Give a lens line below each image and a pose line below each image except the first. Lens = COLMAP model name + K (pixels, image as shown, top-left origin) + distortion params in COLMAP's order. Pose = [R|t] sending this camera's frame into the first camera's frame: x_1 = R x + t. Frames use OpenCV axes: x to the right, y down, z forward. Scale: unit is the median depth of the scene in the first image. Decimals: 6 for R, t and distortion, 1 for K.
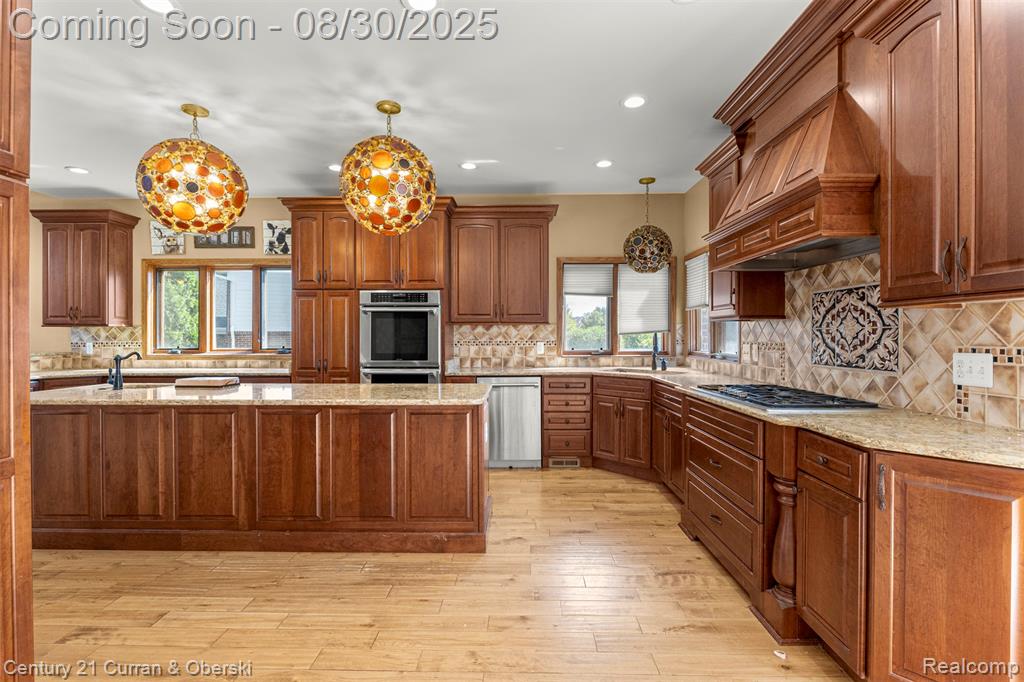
lens RADIAL K [[471.4, 0, 511.3], [0, 471.4, 337.1], [0, 0, 1]] dist [-0.006394, 0.000013]
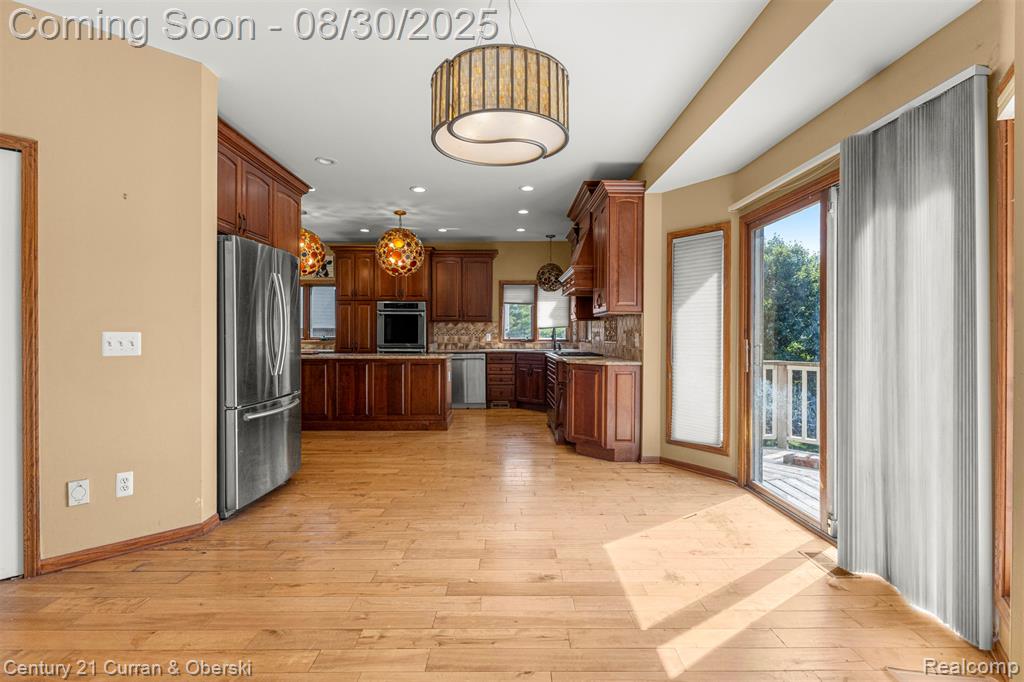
lens RADIAL K [[471.4, 0, 514.2], [0, 471.4, 338.0], [0, 0, 1]] dist [-0.006394, 0.000013]
pose [[0.999247, 0.003374, 0.038662, 0.096506], [-0.003600, 0.999977, 0.005781, 0.018584], [-0.038642, -0.005916, 0.999236, -0.668330]]
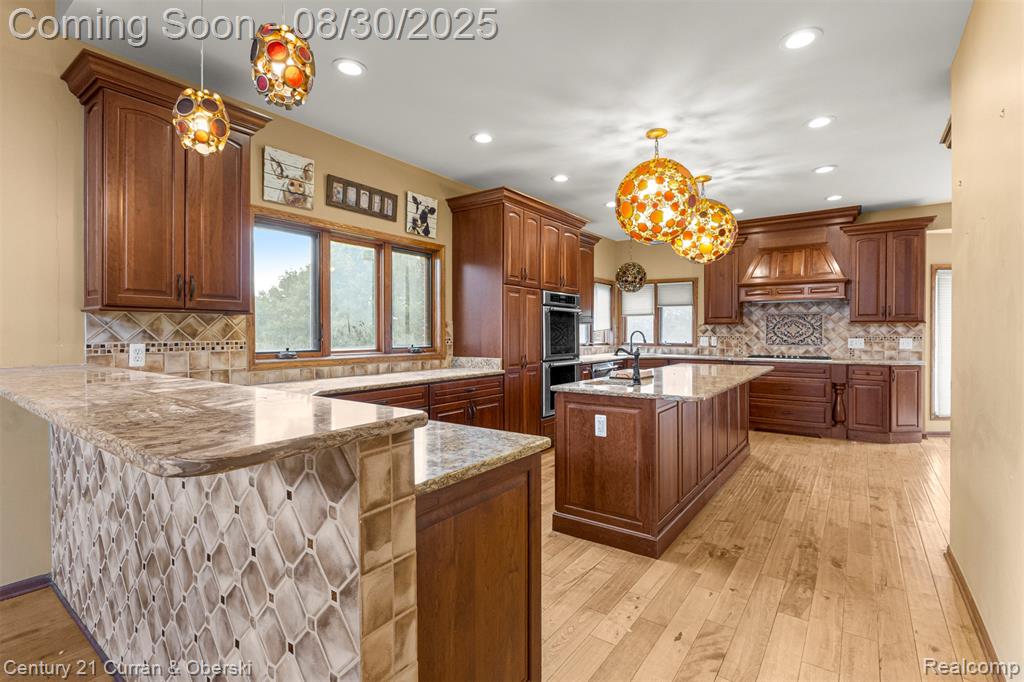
lens RADIAL K [[470.1, 0, 509.3], [0, 470.1, 336.1], [0, 0, 1]] dist [-0.005405, 0.001153]
pose [[0.580406, -0.004091, 0.814317, -1.213993], [0.000595, 0.999989, 0.004600, 0.001257], [-0.814327, -0.002185, 0.580403, 0.423635]]
